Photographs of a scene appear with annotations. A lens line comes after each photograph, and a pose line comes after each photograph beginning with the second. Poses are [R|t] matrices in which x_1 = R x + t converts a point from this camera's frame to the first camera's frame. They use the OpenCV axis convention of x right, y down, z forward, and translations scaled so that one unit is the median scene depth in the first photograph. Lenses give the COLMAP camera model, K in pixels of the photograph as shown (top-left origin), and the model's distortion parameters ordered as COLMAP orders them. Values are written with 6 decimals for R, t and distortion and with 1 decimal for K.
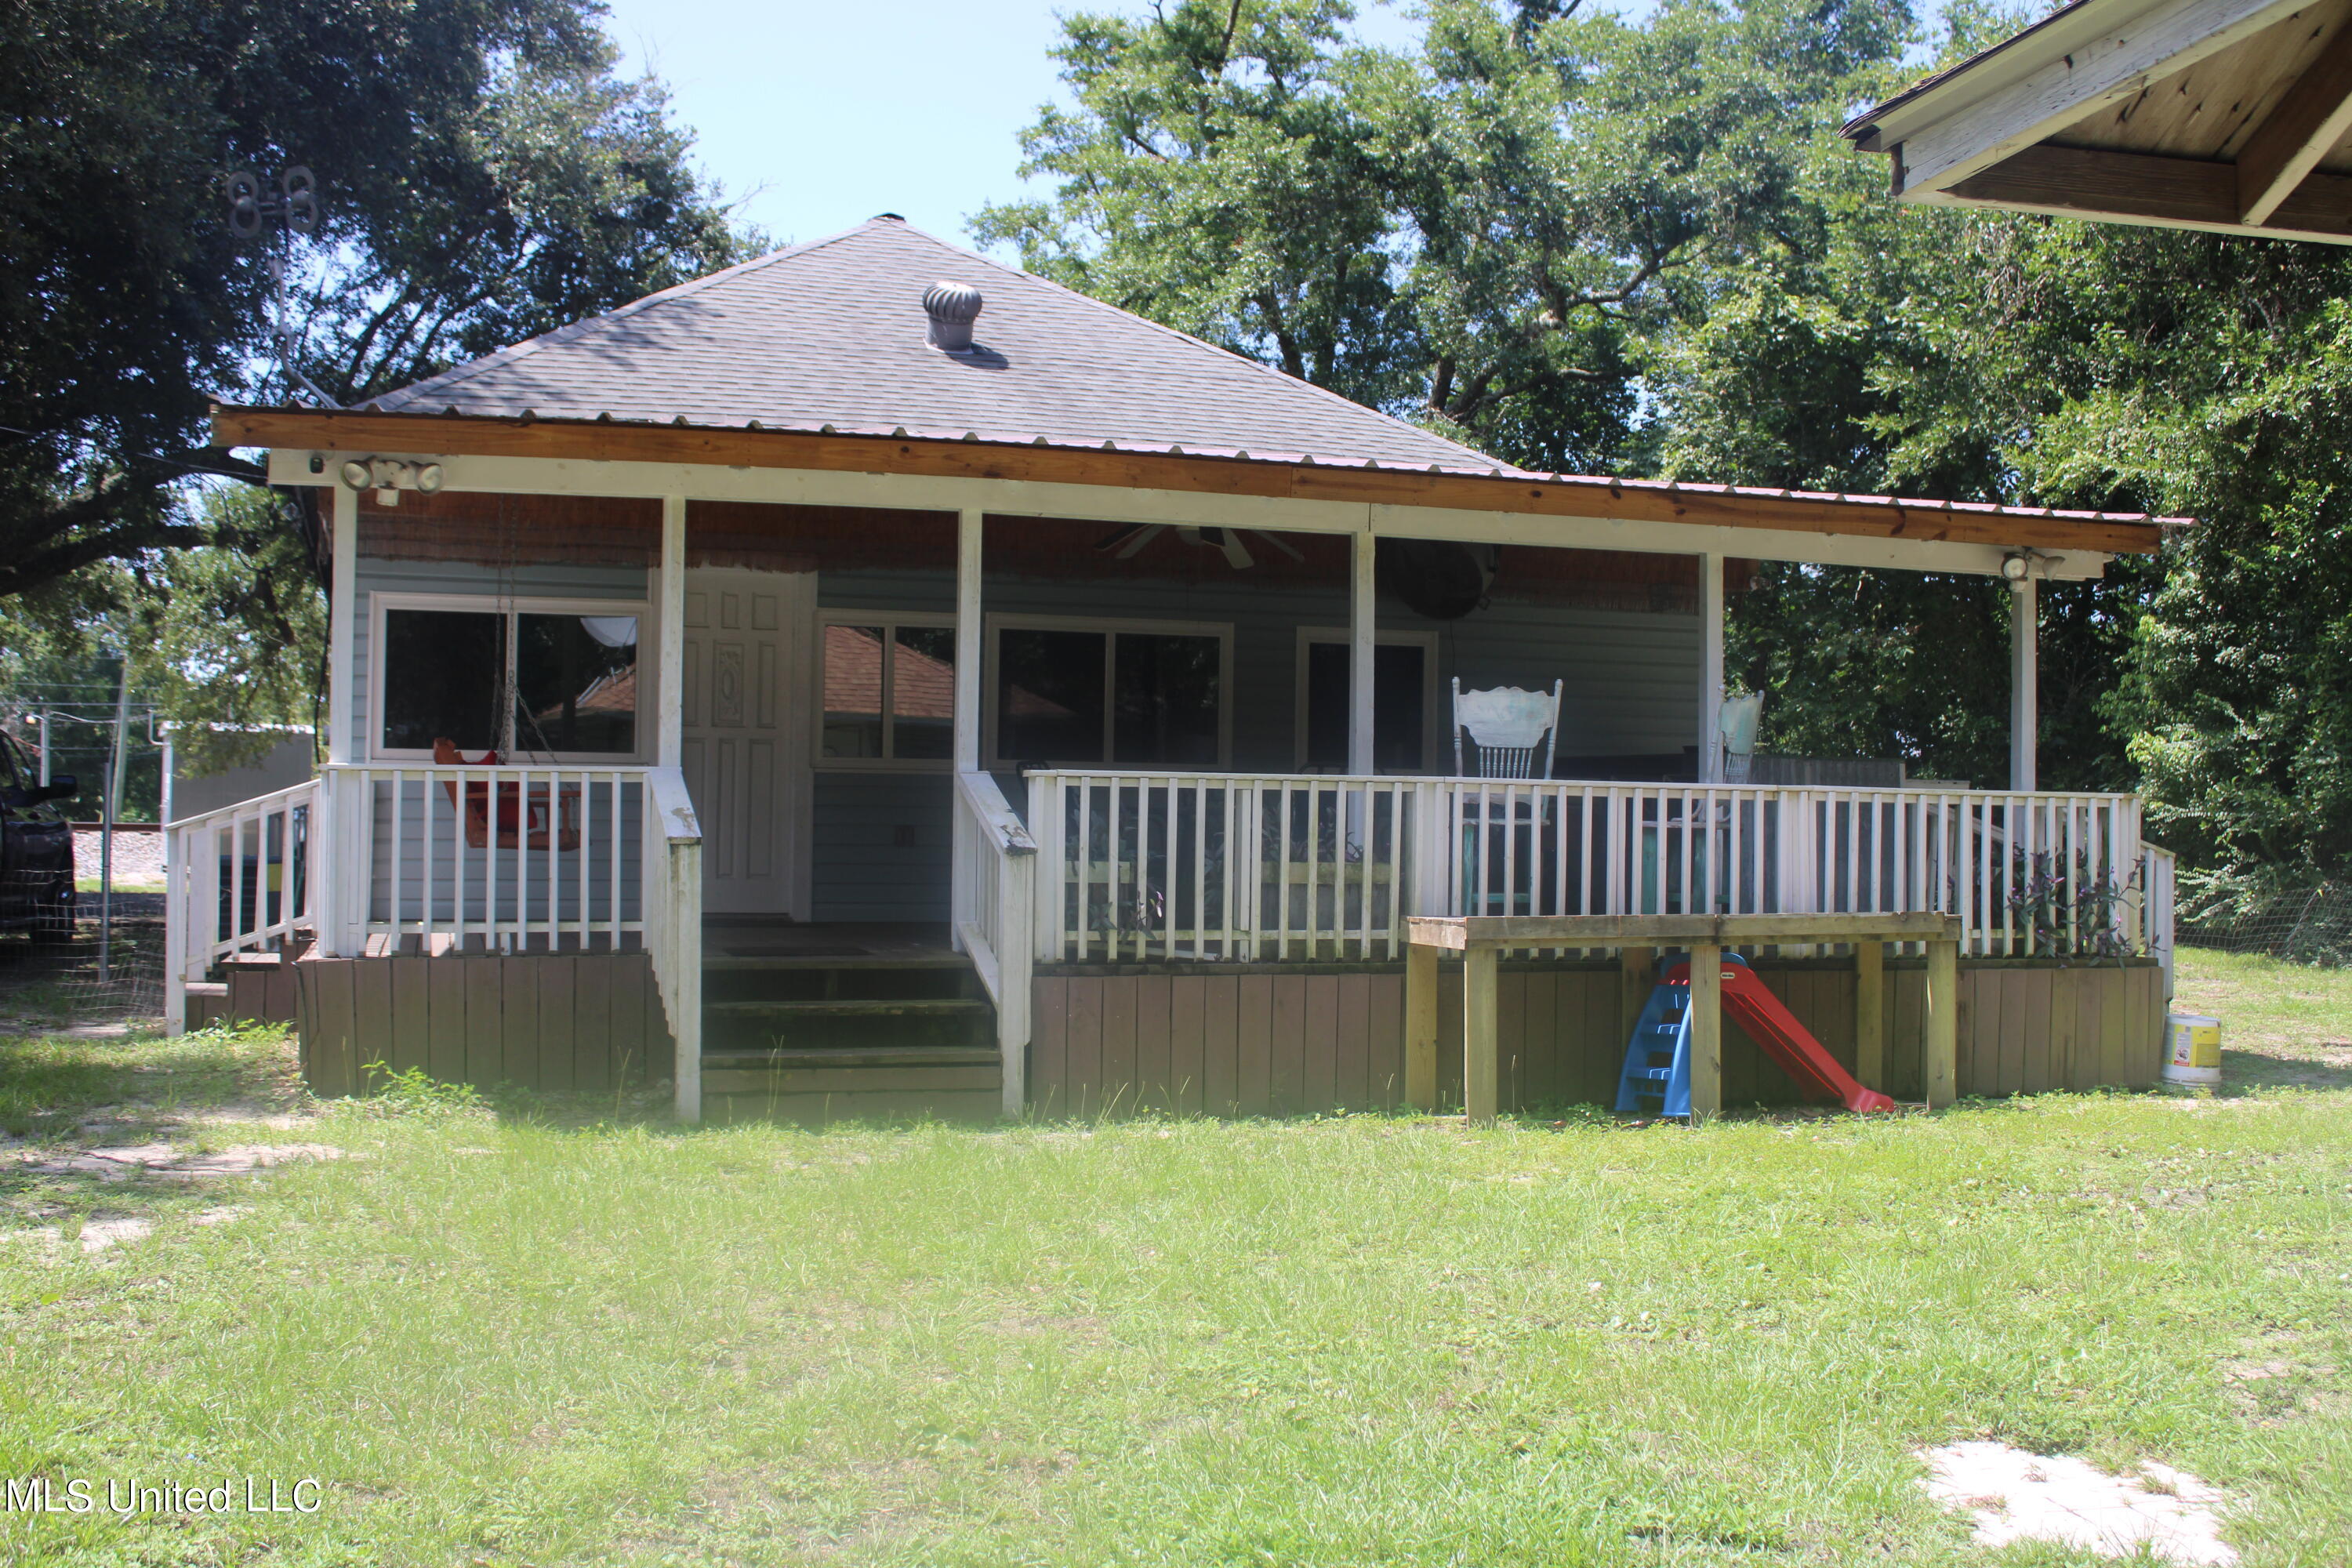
lens RADIAL K [[2629.3, 0, 1131.3], [0, 2629.3, 720.0], [0, 0, 1]] dist [-0.102512, 0.000000]
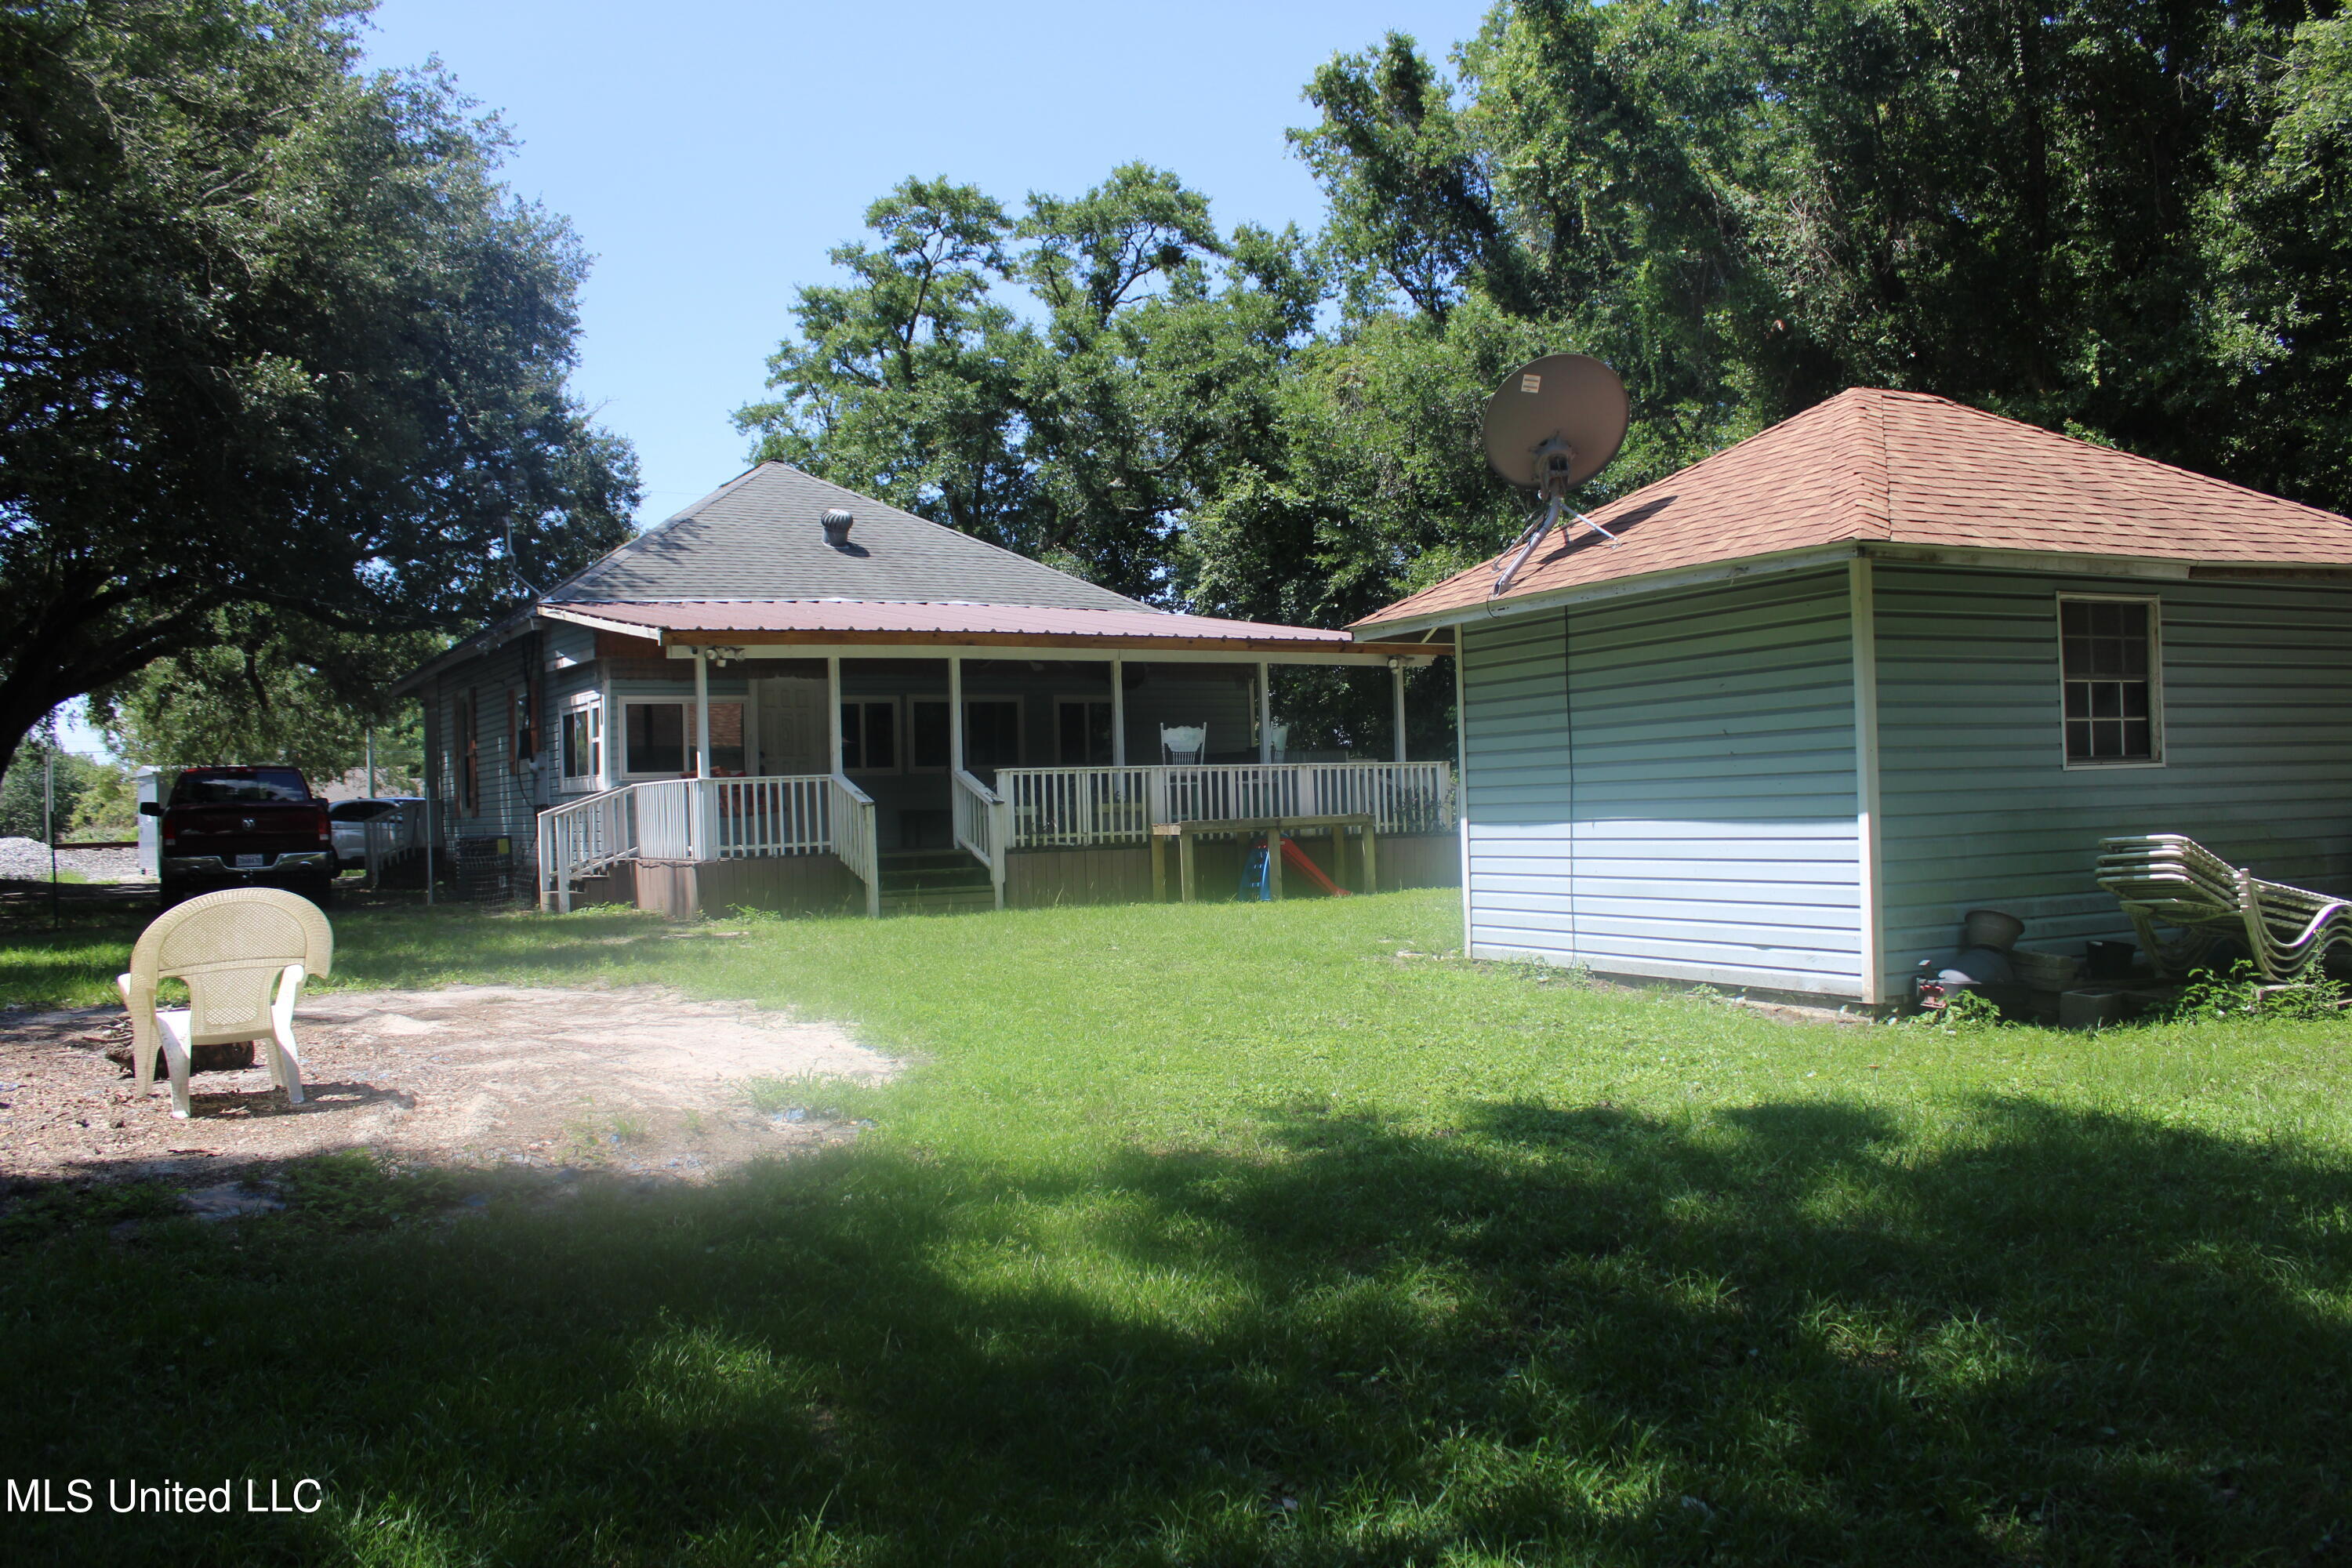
lens RADIAL K [[2136.7, 0, 1186.7], [0, 2136.7, 767.5], [0, 0, 1]] dist [-0.181605, 0.155582]
pose [[0.975088, -0.039598, 0.218255, -0.260888], [0.035340, 0.999102, 0.023378, -0.019234], [-0.218984, -0.015082, 0.975612, -0.827160]]
